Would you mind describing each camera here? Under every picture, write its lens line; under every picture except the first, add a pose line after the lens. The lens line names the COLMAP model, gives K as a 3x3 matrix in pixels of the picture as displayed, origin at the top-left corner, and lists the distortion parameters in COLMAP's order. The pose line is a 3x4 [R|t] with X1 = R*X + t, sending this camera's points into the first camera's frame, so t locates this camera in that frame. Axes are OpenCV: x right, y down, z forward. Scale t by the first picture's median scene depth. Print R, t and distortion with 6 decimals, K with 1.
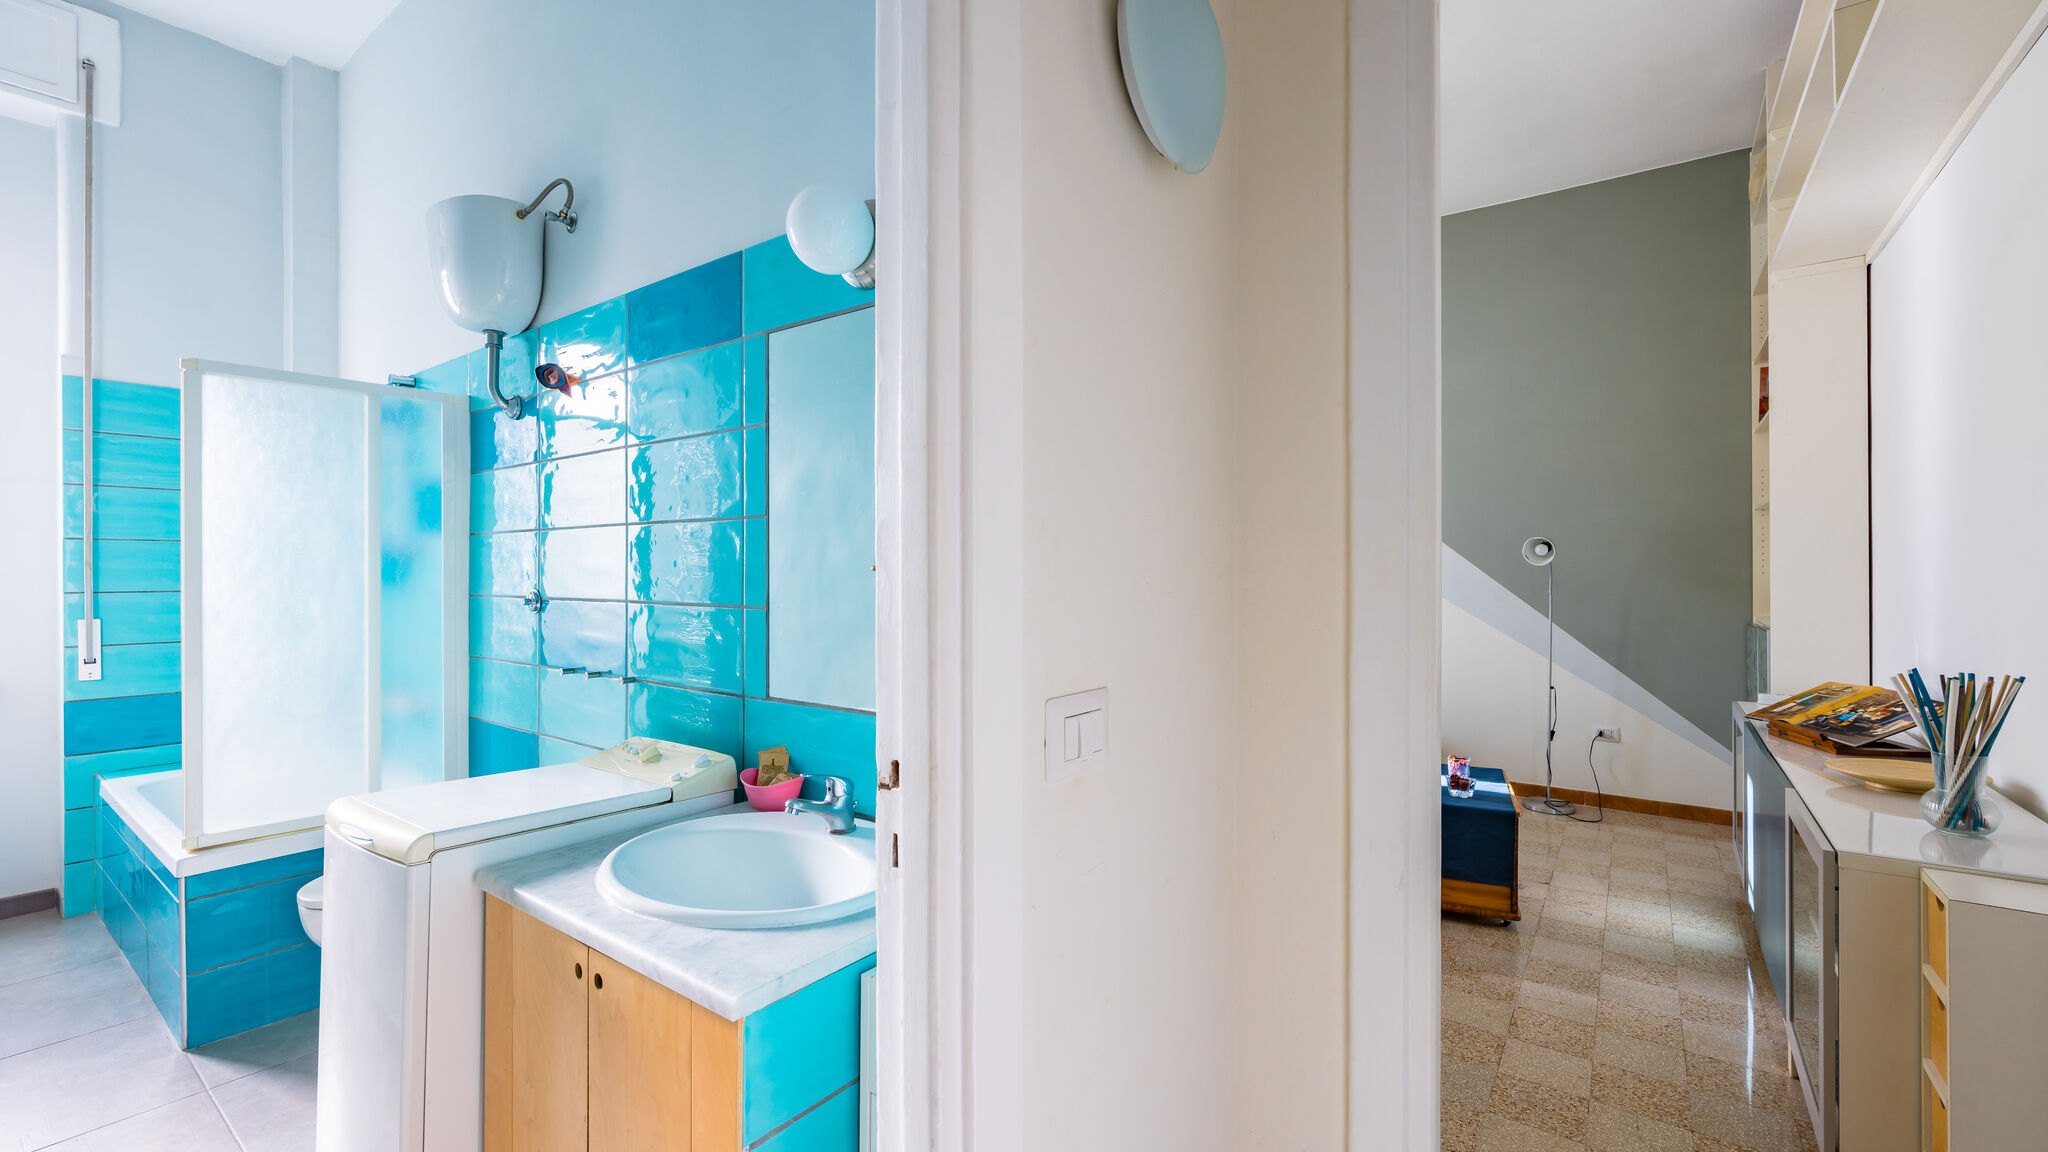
lens RADIAL K [[826.2, 0, 1027.1], [0, 826.2, 577.4], [0, 0, 1]] dist [0.001715, -0.000437]
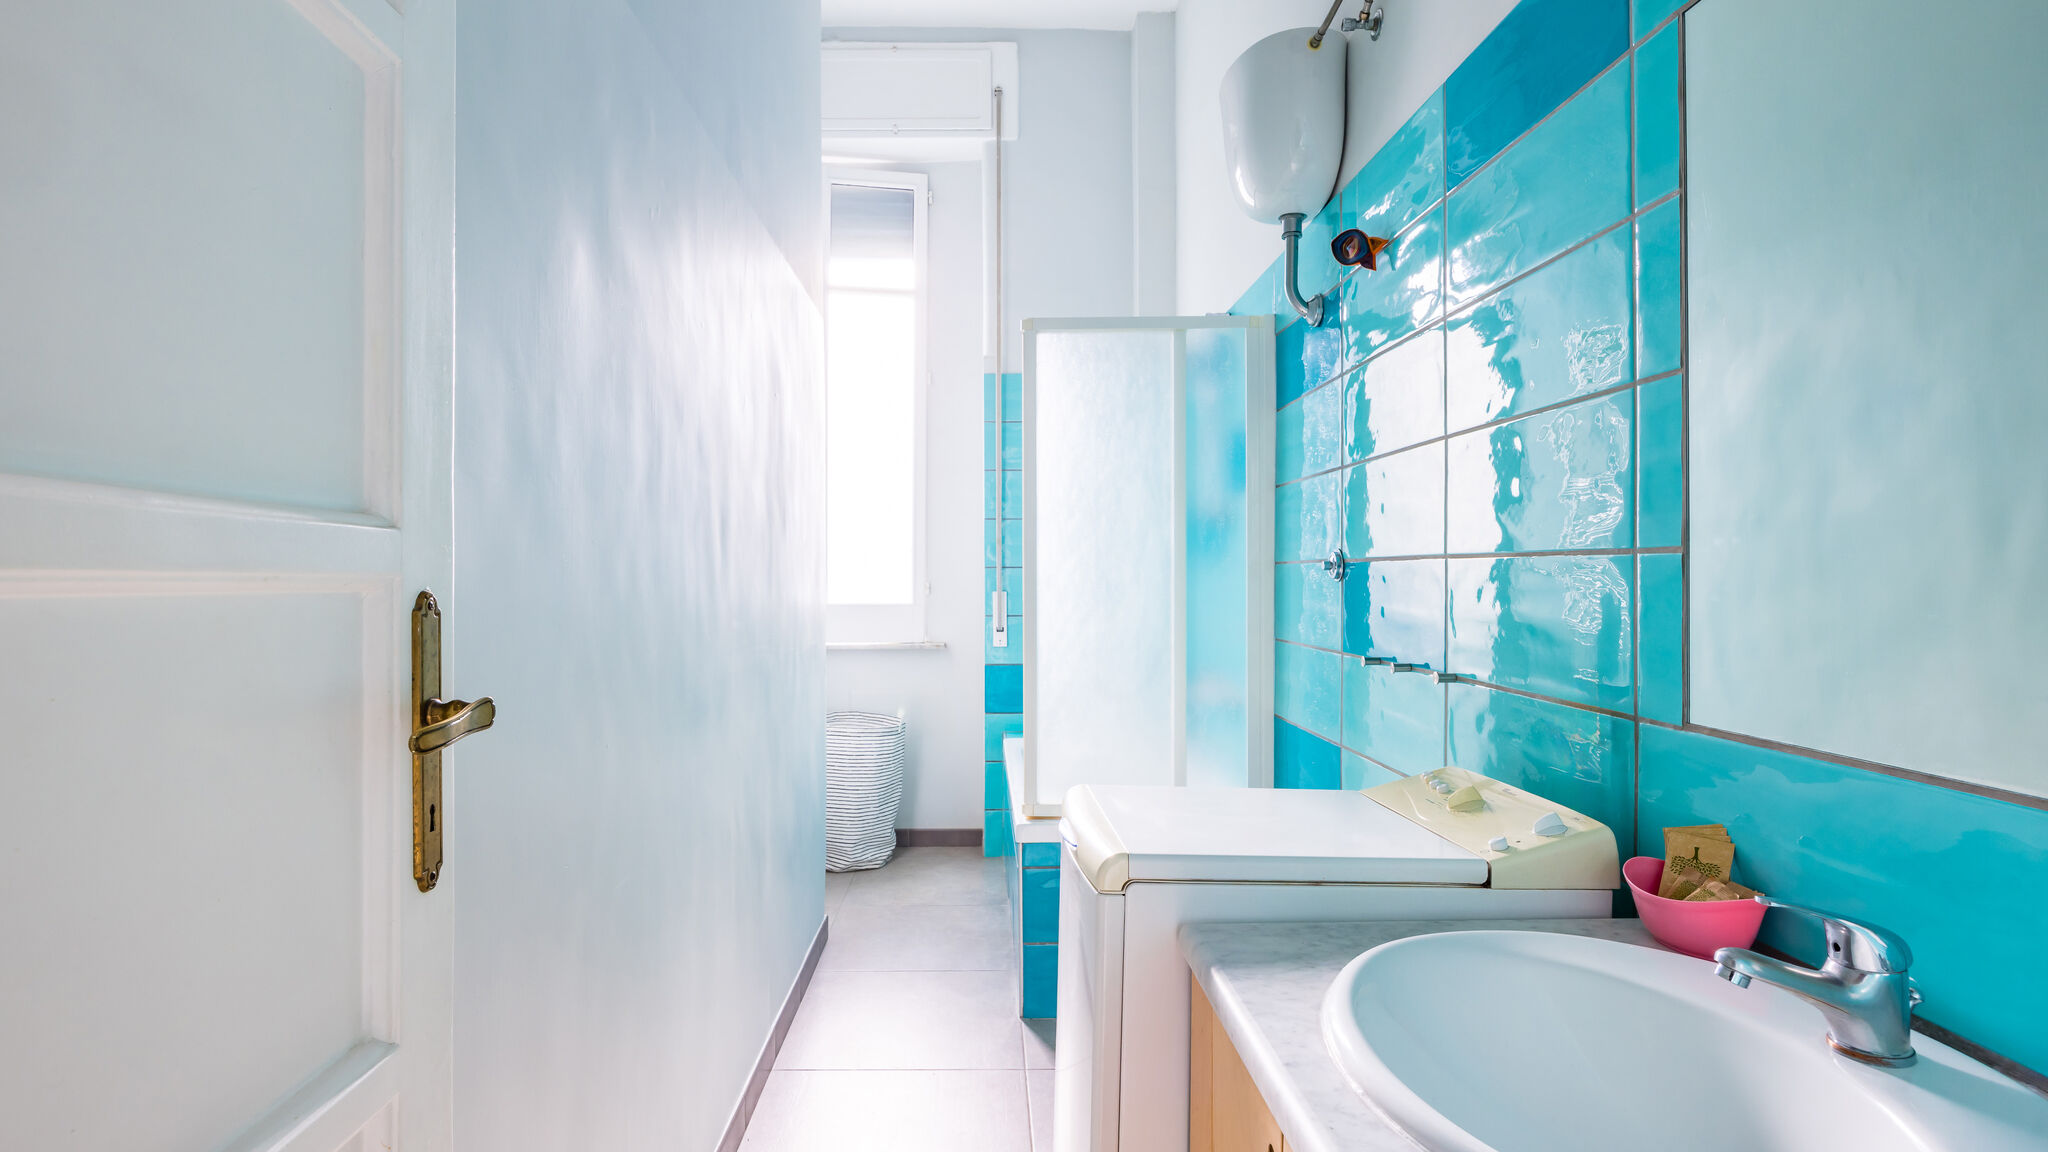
lens RADIAL K [[1036.9, 0, 991.5], [0, 1036.9, 570.6], [0, 0, 1]] dist [-0.007833, -0.000466]
pose [[0.604942, -0.003875, -0.796260, -0.041633], [-0.000628, 0.999986, -0.005344, 0.034274], [0.796269, 0.003732, 0.604931, 0.174145]]
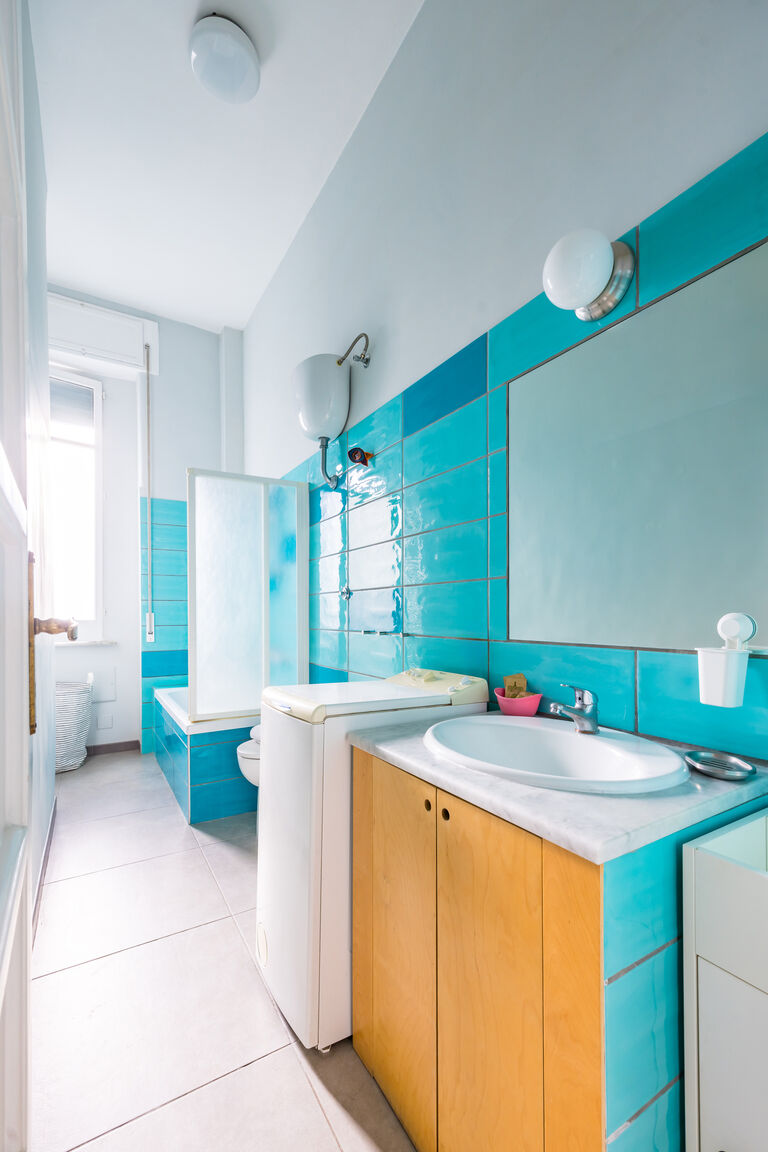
lens RADIAL K [[489.0, 0, 388.1], [0, 489.0, 614.7], [0, 0, 1]] dist [0.014787, -0.000160]
pose [[0.925123, -0.003896, -0.379646, -0.117960], [0.005079, 0.999985, 0.002114, 0.063104], [0.379632, -0.003884, 0.925129, 0.089099]]
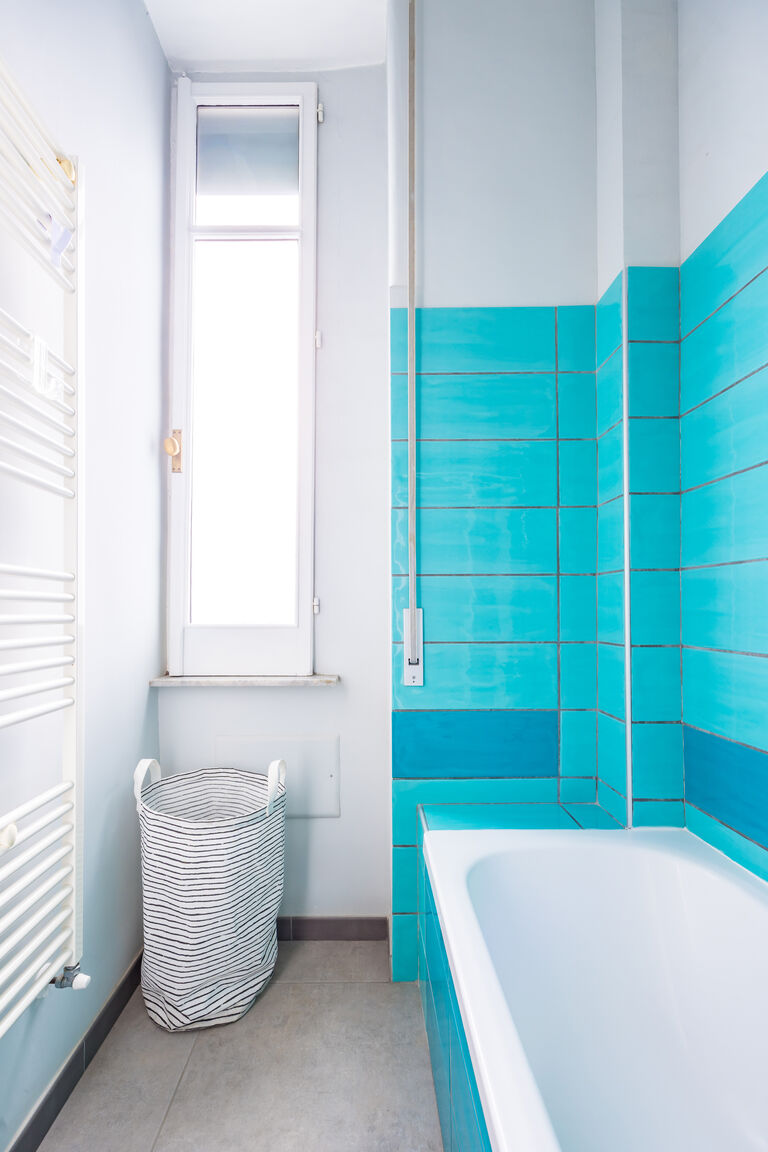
lens RADIAL K [[489.0, 0, 381.0], [0, 489.0, 580.1], [0, 0, 1]] dist [0.014787, -0.000160]
pose [[0.609393, -0.019783, -0.792622, -0.886921], [0.000367, 0.999696, -0.024668, 0.039735], [0.792868, 0.014742, 0.609215, 0.784272]]
